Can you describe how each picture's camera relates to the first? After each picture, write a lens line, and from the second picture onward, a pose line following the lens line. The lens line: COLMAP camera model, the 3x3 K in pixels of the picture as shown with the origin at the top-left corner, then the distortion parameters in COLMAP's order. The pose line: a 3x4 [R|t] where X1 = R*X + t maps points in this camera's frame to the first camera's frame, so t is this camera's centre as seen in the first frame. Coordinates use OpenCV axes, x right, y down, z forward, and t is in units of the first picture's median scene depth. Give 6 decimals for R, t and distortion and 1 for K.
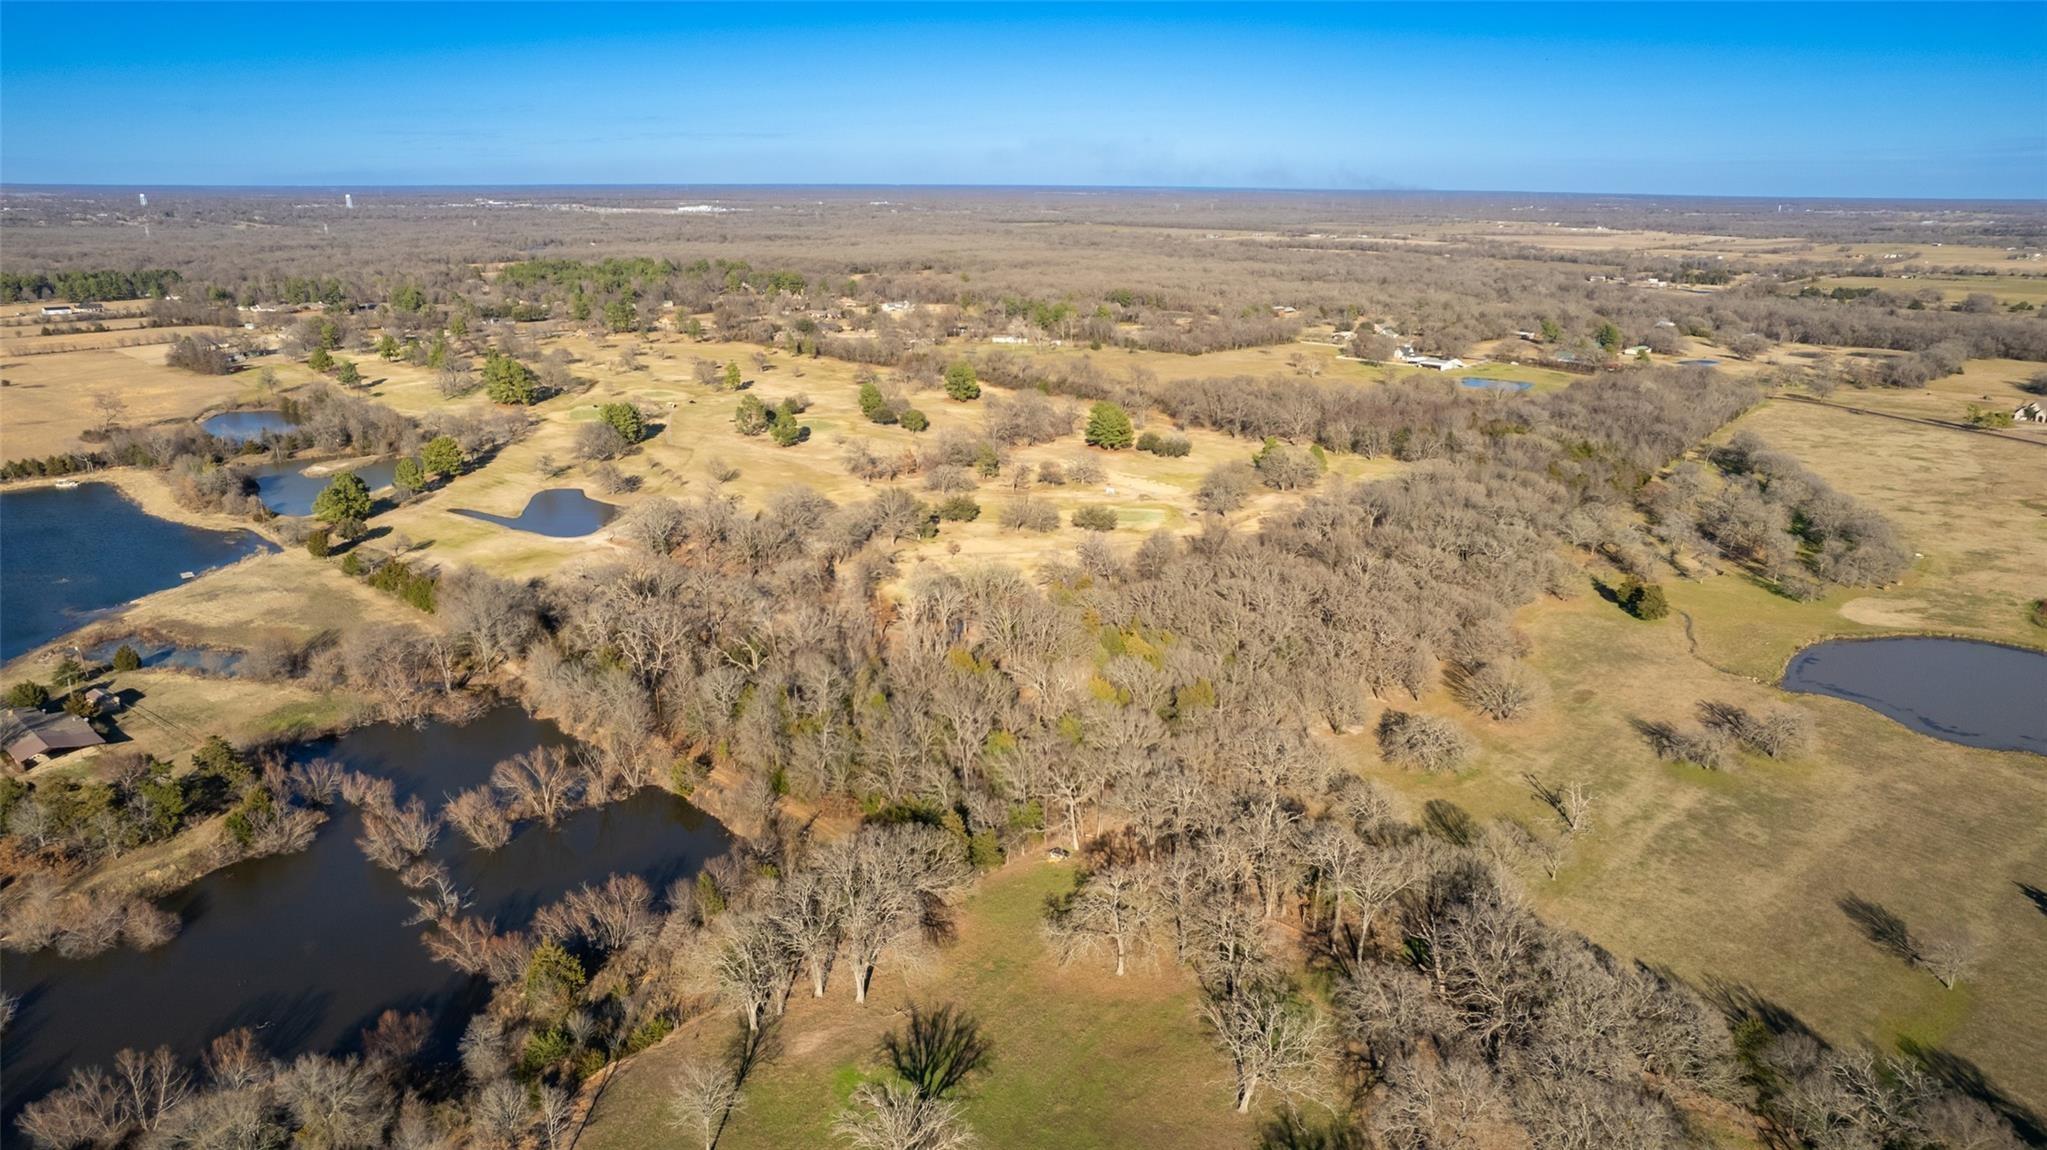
lens RADIAL K [[1314.1, 0, 1024.4], [0, 1314.1, 570.6], [0, 0, 1]] dist [-0.078593, 0.068851]
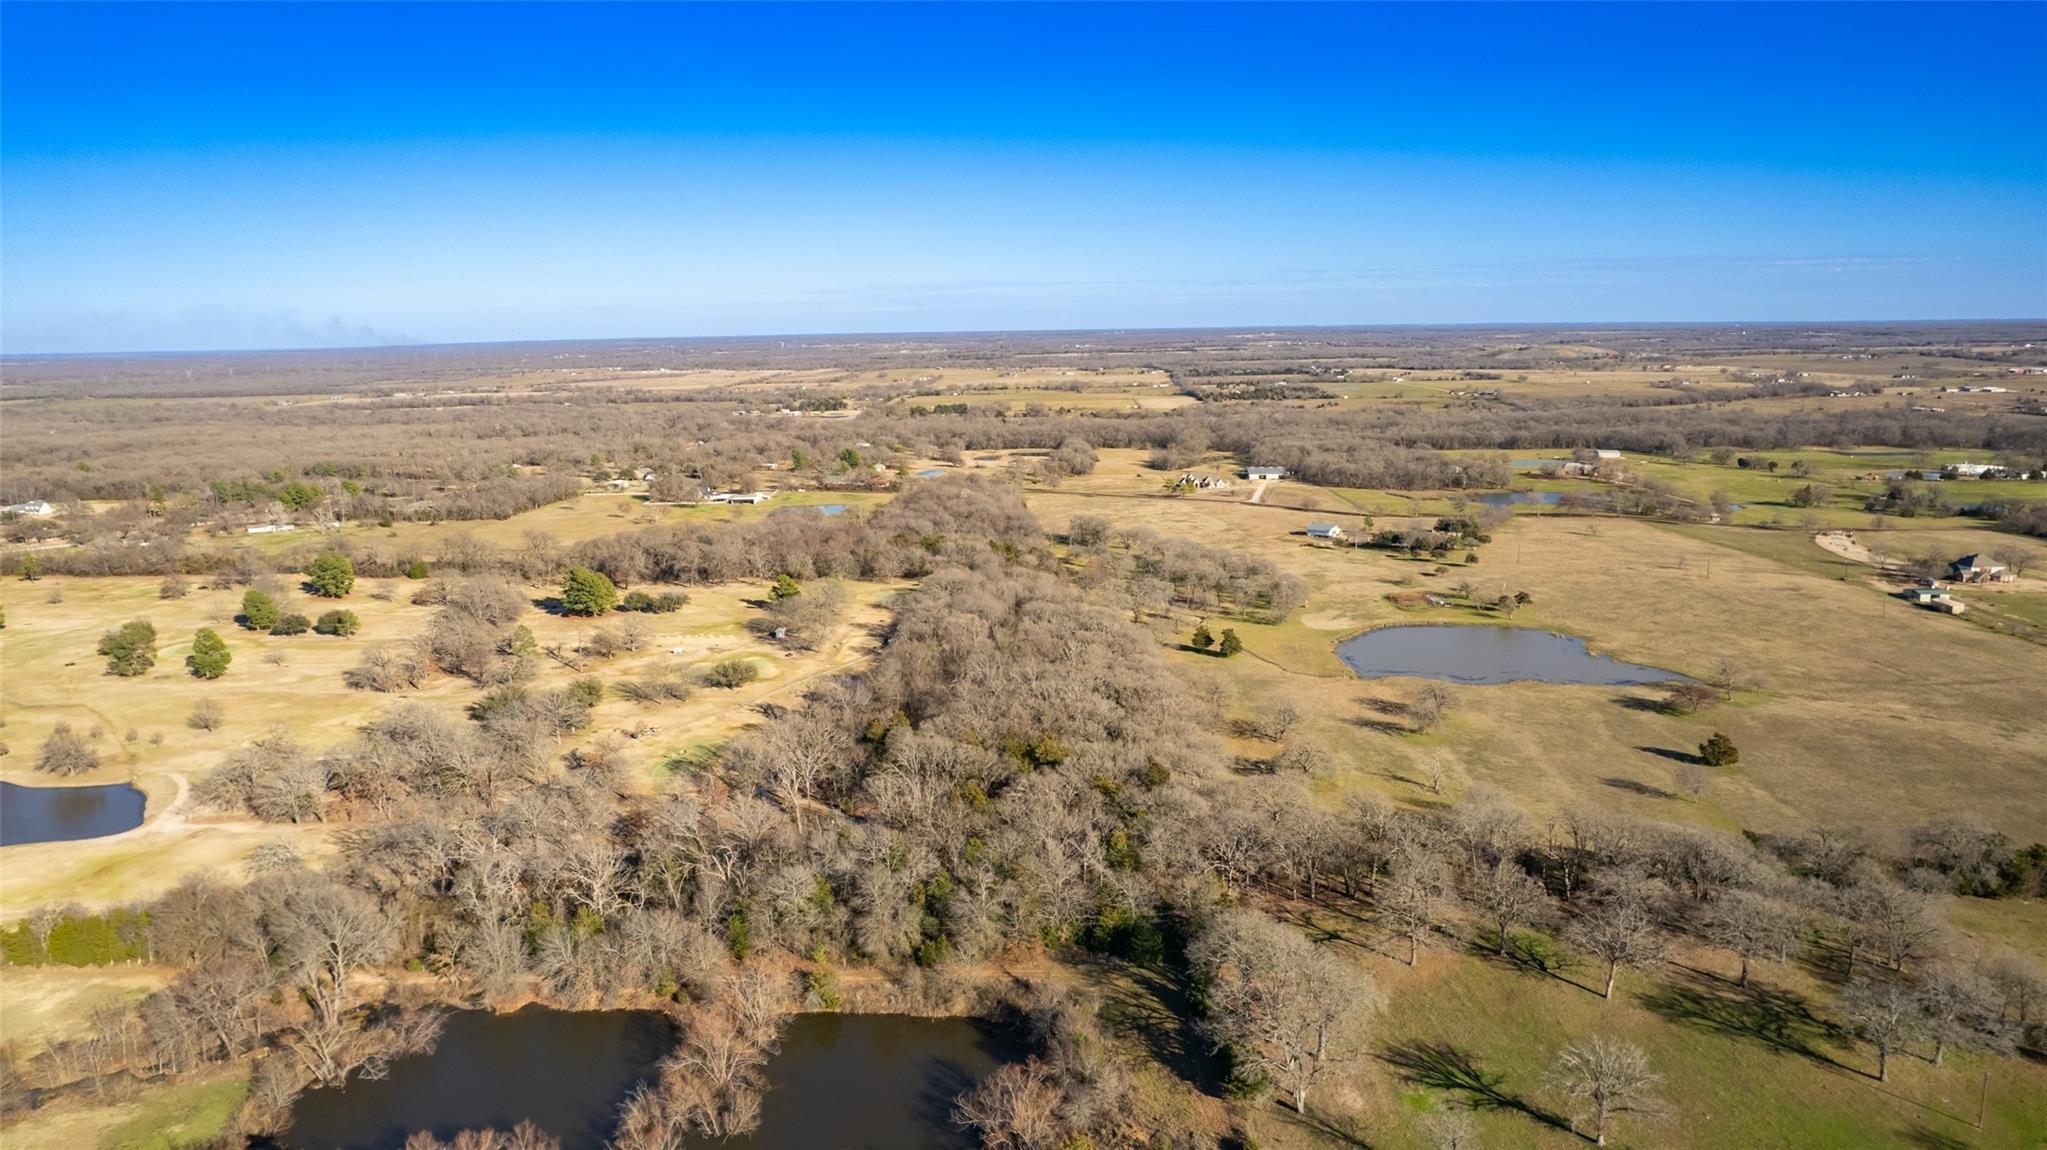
lens RADIAL K [[1314.1, 0, 1024.4], [0, 1314.1, 570.6], [0, 0, 1]] dist [-0.078593, 0.068851]
pose [[0.752358, -0.141529, 0.643371, -0.261062], [0.211200, 0.976916, -0.032075, -0.024594], [-0.623981, 0.160012, 0.764882, 0.068550]]
